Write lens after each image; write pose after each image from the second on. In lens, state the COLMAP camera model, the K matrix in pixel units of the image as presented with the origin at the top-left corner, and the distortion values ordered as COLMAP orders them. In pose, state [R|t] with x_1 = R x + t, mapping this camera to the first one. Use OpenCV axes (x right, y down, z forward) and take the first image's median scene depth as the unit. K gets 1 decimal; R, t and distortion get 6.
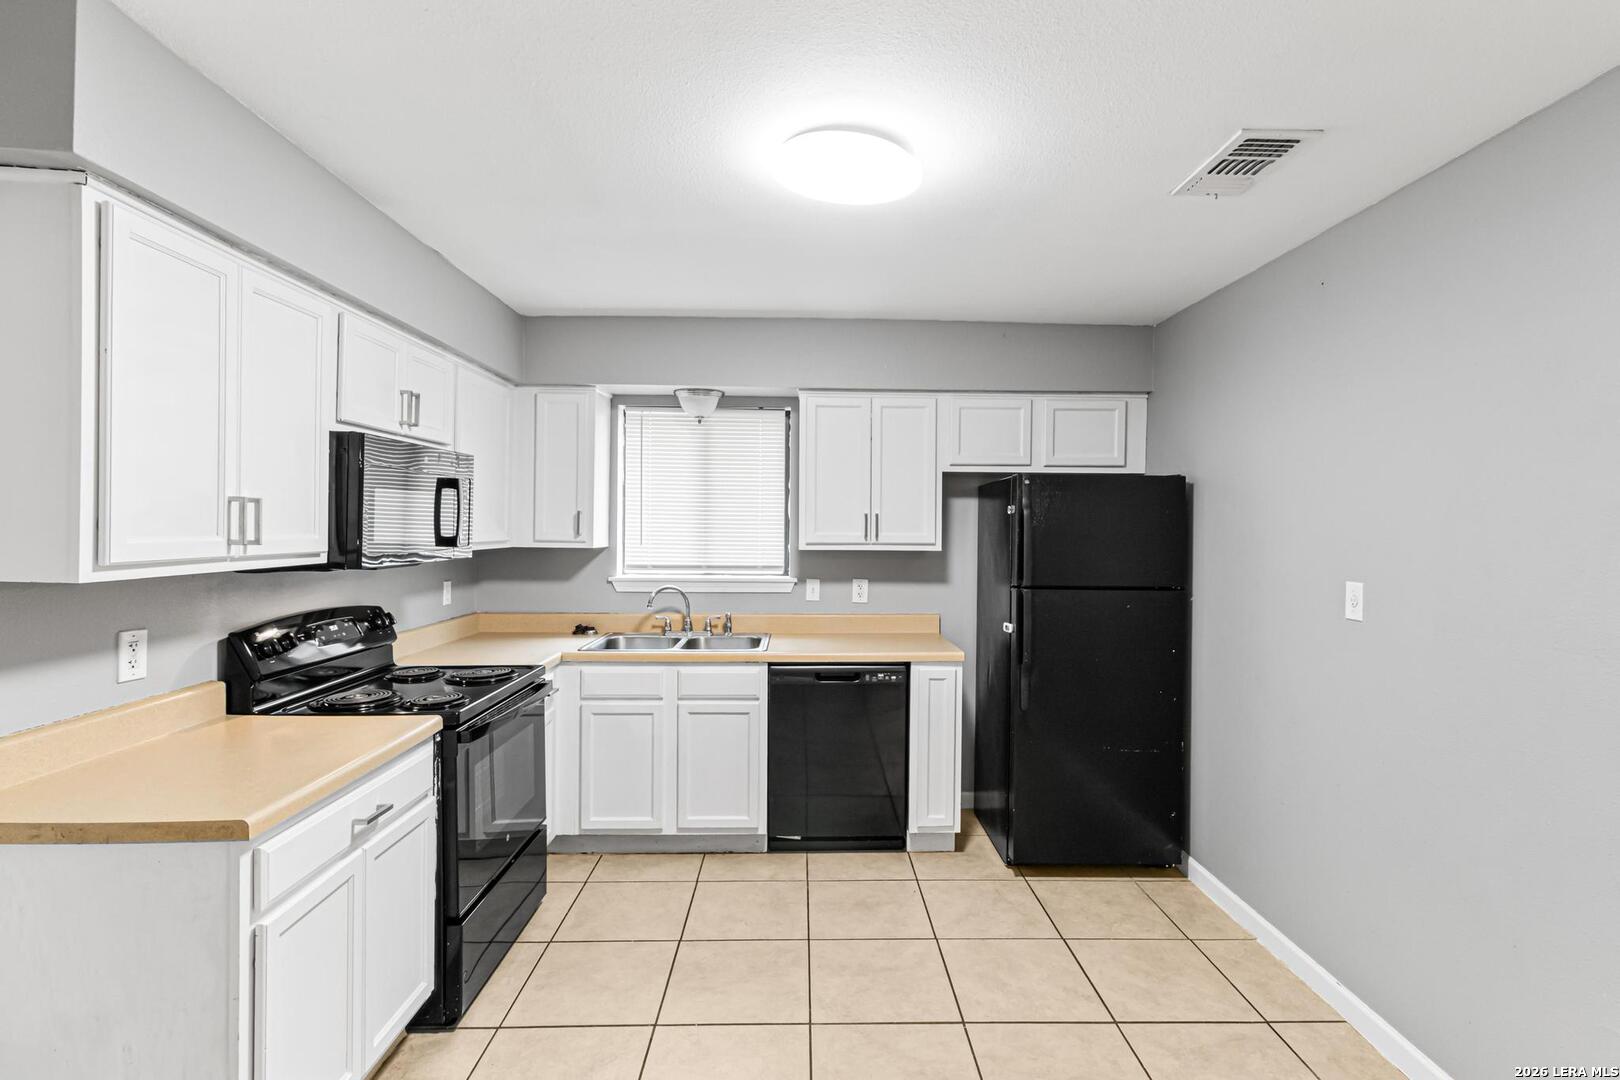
lens RADIAL K [[768.9, 0, 813.2], [0, 768.9, 531.8], [0, 0, 1]] dist [0.022793, 0.000571]
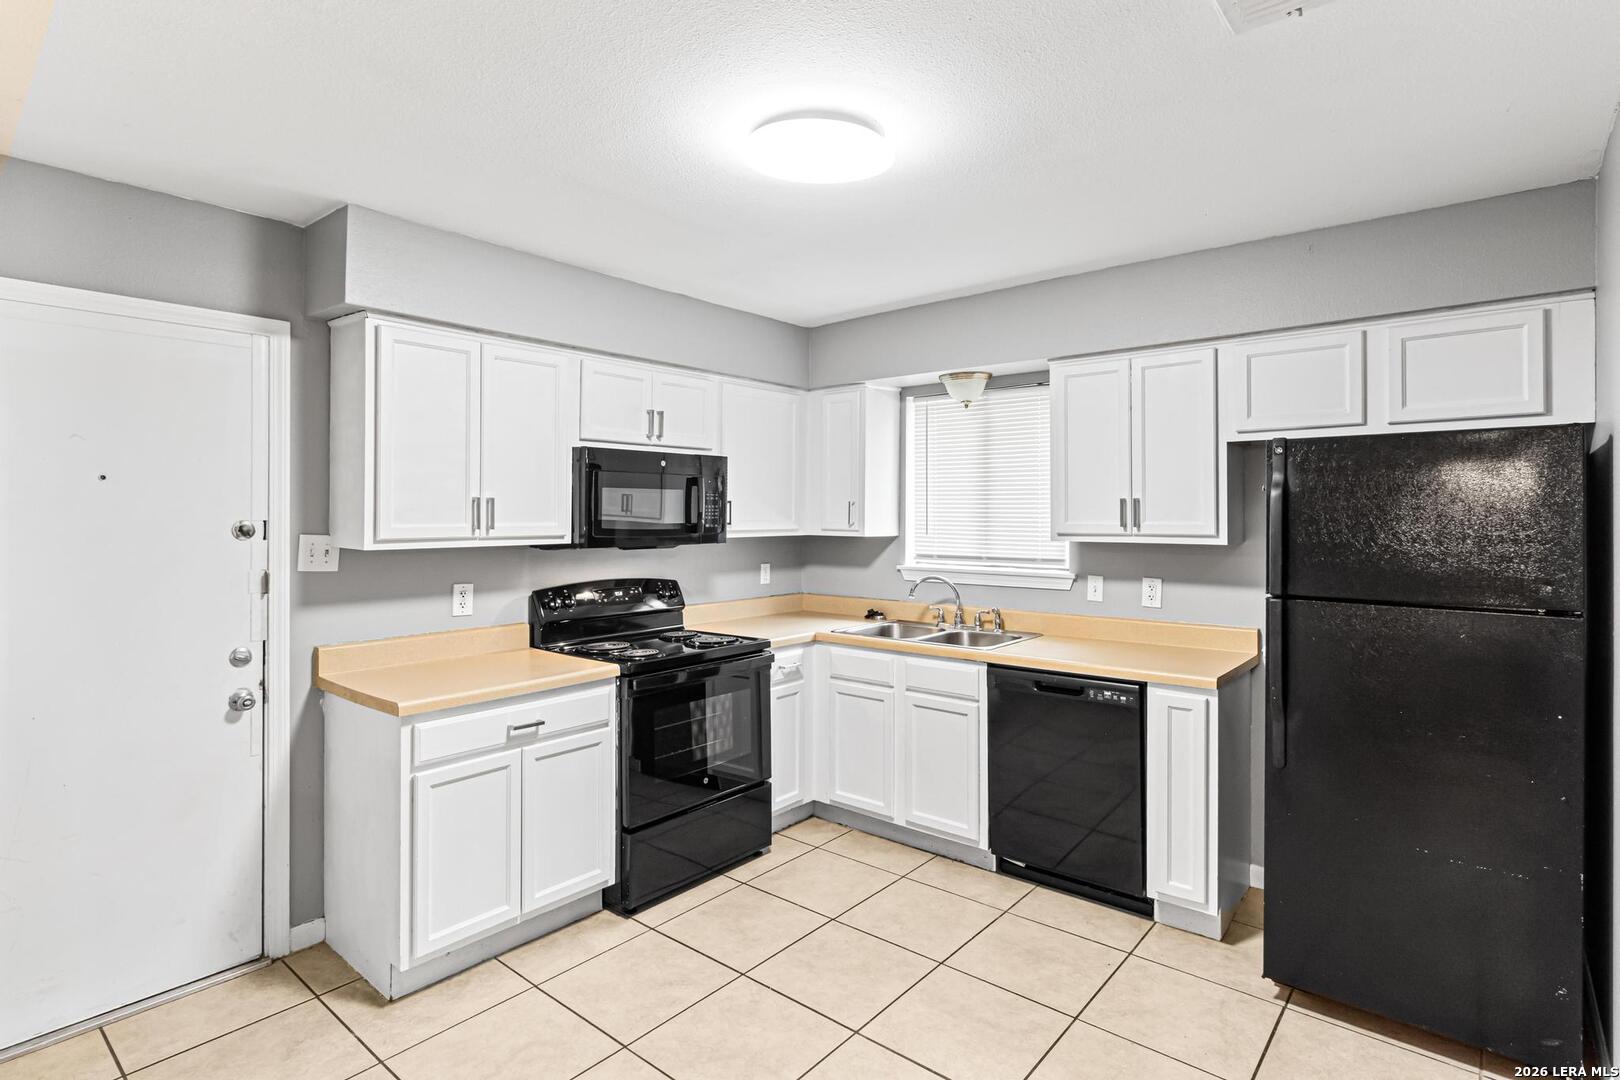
lens RADIAL K [[812.6, 0, 826.7], [0, 812.6, 505.6], [0, 0, 1]] dist [0.017191, 0.000030]
pose [[0.759481, -0.014671, -0.650363, 0.429890], [0.000621, 0.999762, -0.021827, 0.003217], [0.650529, 0.016174, 0.759309, 0.133384]]
